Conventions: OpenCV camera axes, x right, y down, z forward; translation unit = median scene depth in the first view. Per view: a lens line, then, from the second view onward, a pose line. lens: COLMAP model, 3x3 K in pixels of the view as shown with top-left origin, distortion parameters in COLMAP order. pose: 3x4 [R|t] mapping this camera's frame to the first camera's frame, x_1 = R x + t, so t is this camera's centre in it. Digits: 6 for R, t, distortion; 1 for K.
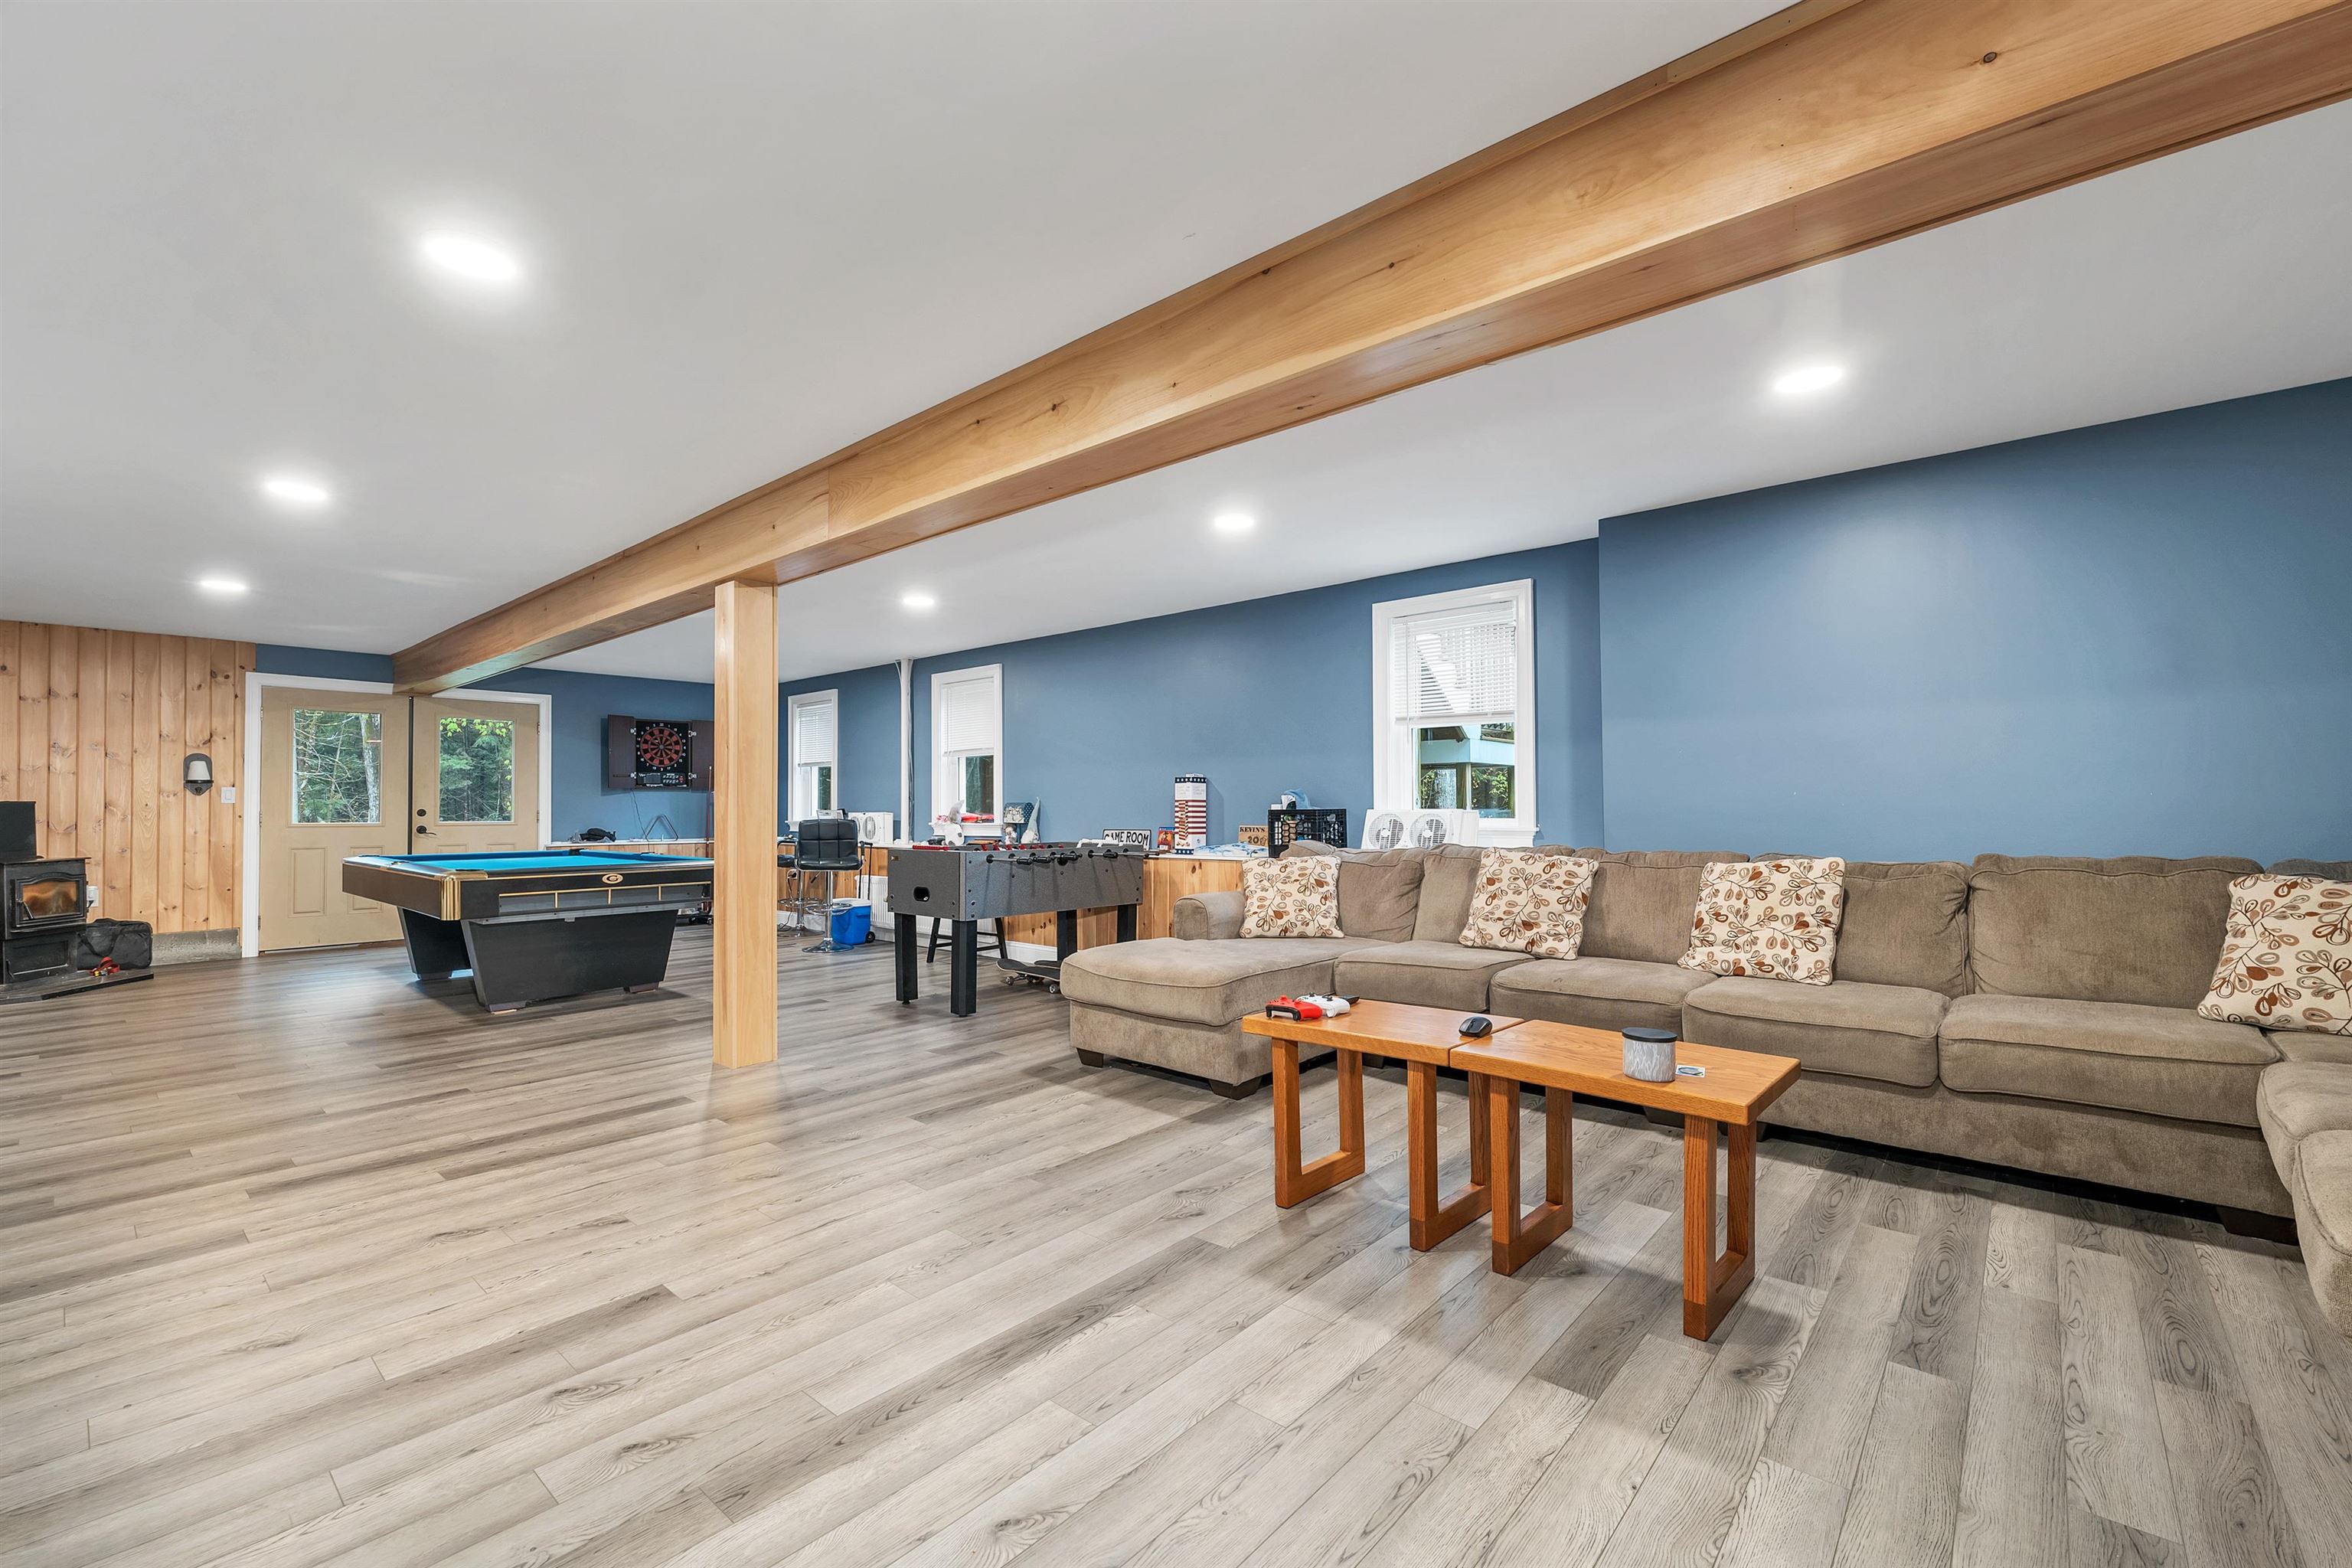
lens RADIAL K [[990.5, 0, 1177.5], [0, 990.5, 800.7], [0, 0, 1]] dist [0.004846, -0.000113]
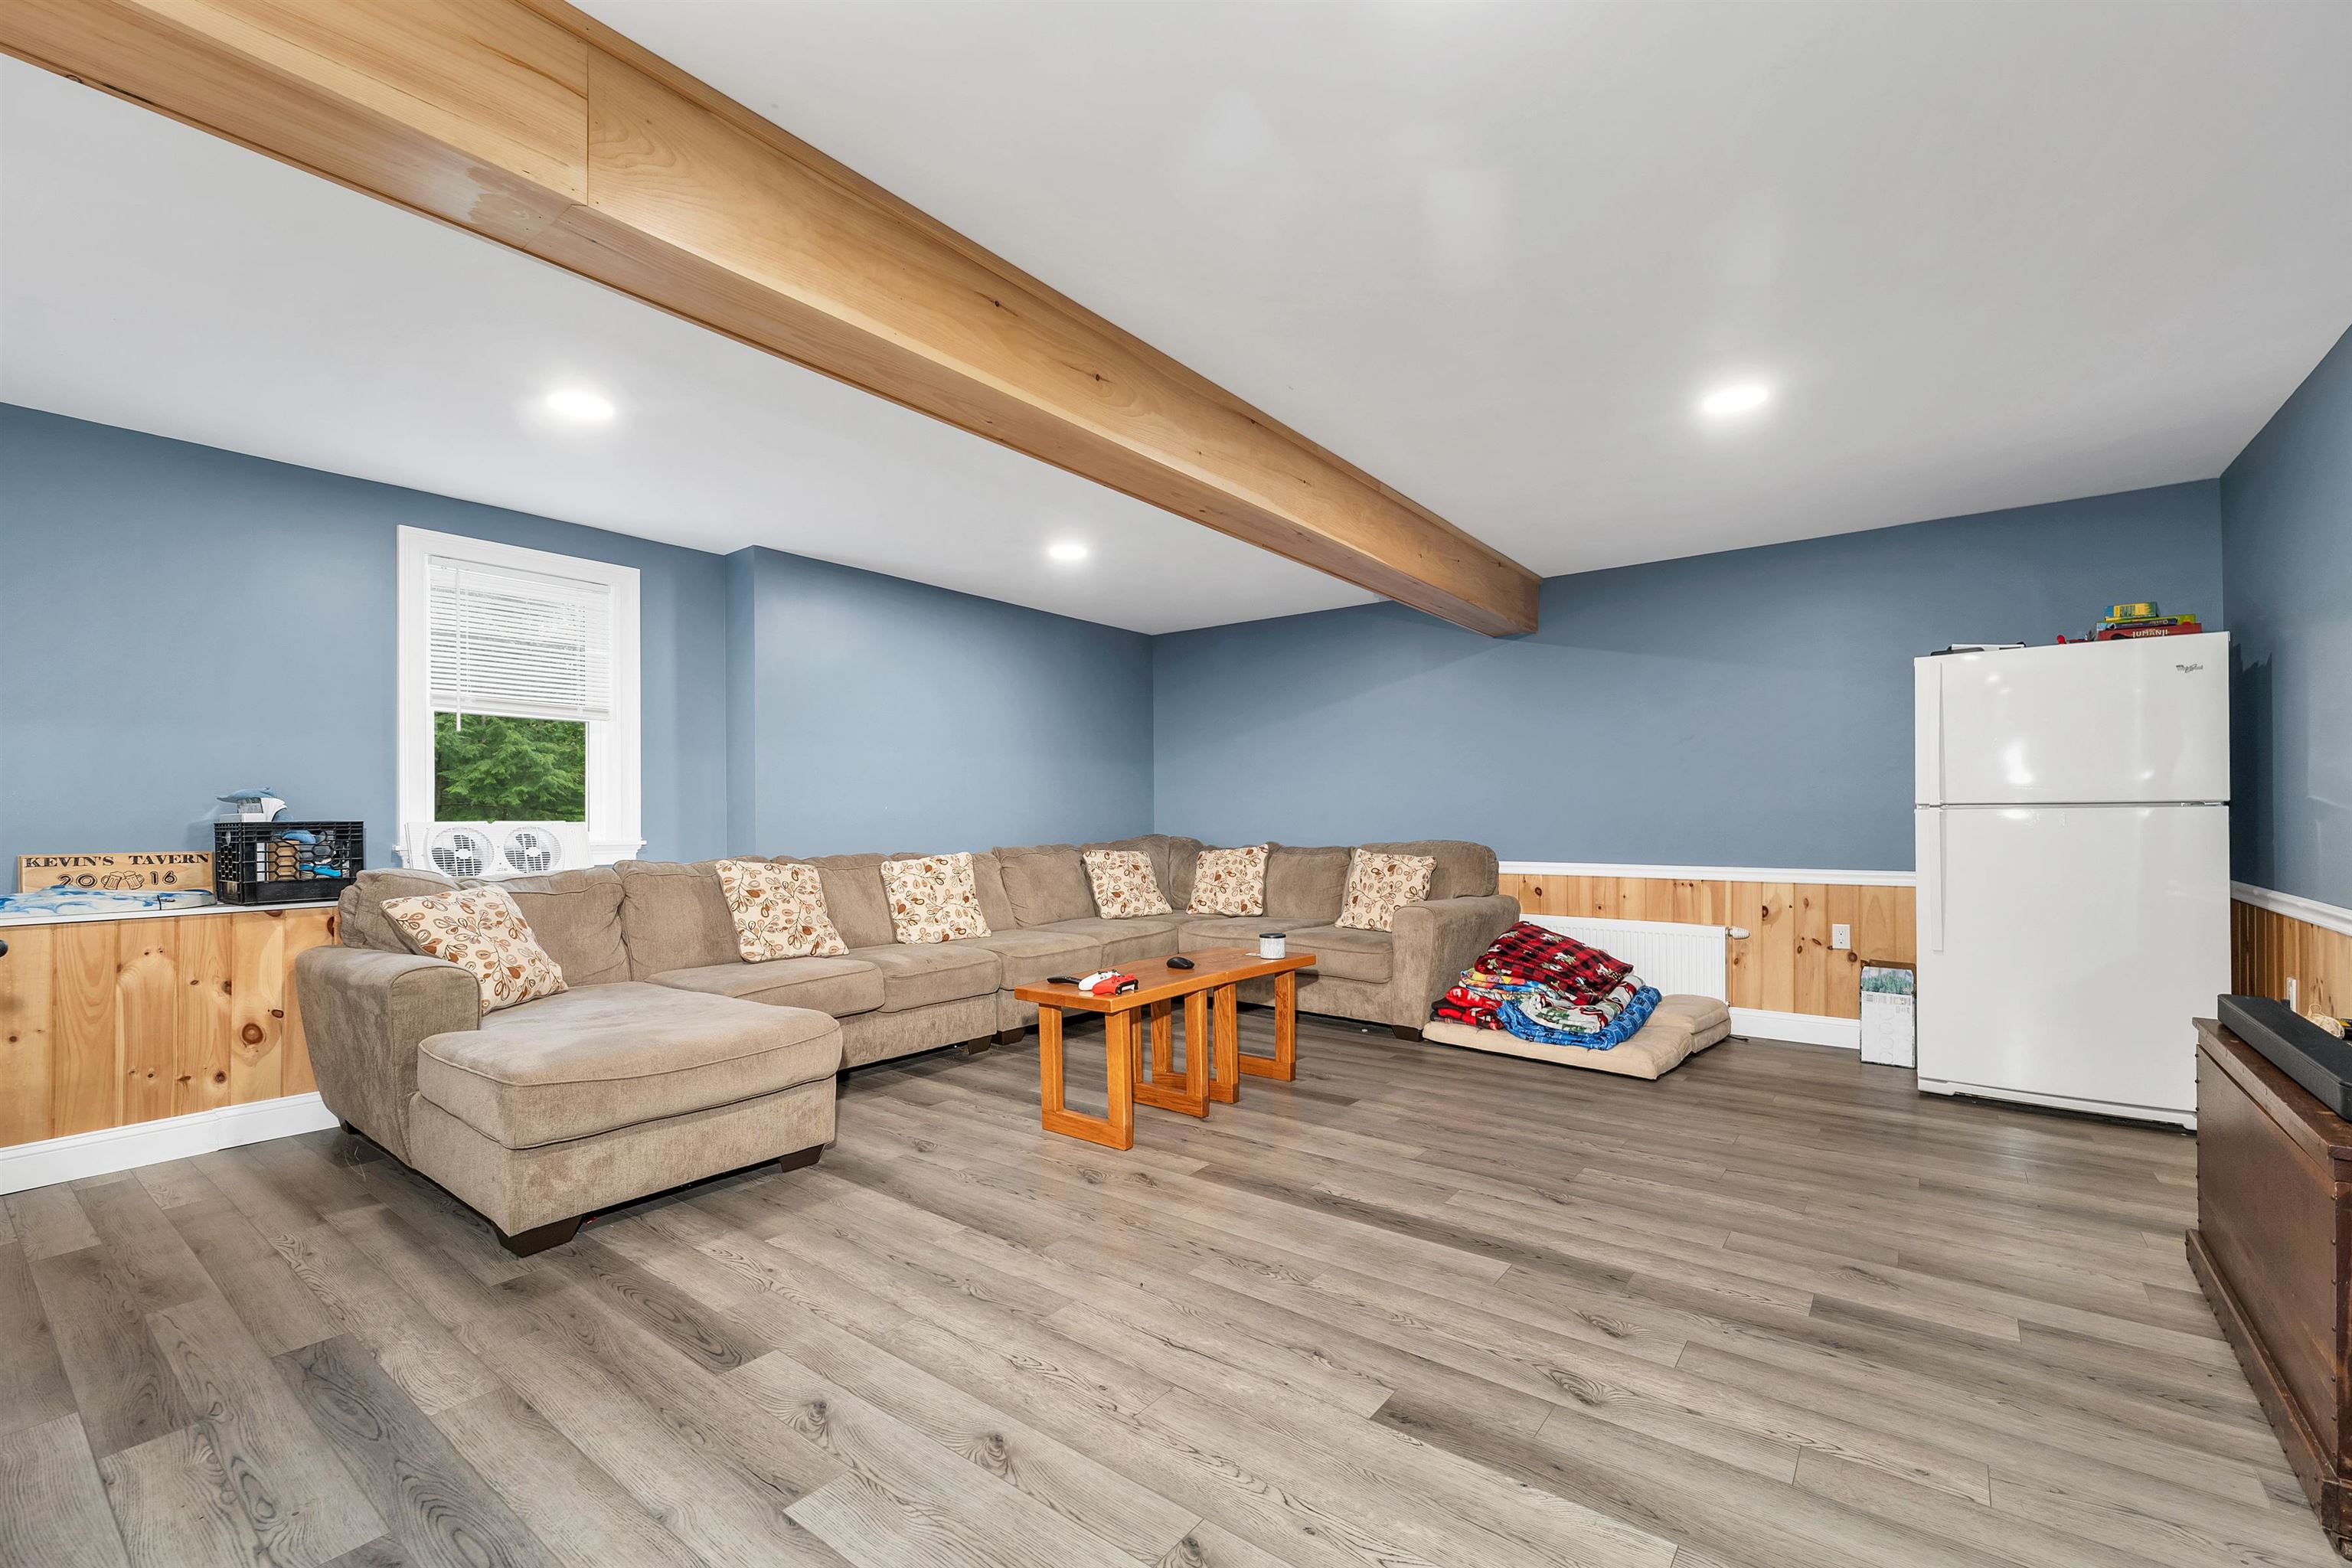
lens RADIAL K [[990.5, 0, 1198.8], [0, 990.5, 811.6], [0, 0, 1]] dist [0.004846, -0.000113]
pose [[-0.081319, 0.014206, 0.996587, -0.937673], [0.000565, 0.999899, -0.014207, 0.020532], [-0.996688, -0.000593, -0.081318, 0.874295]]
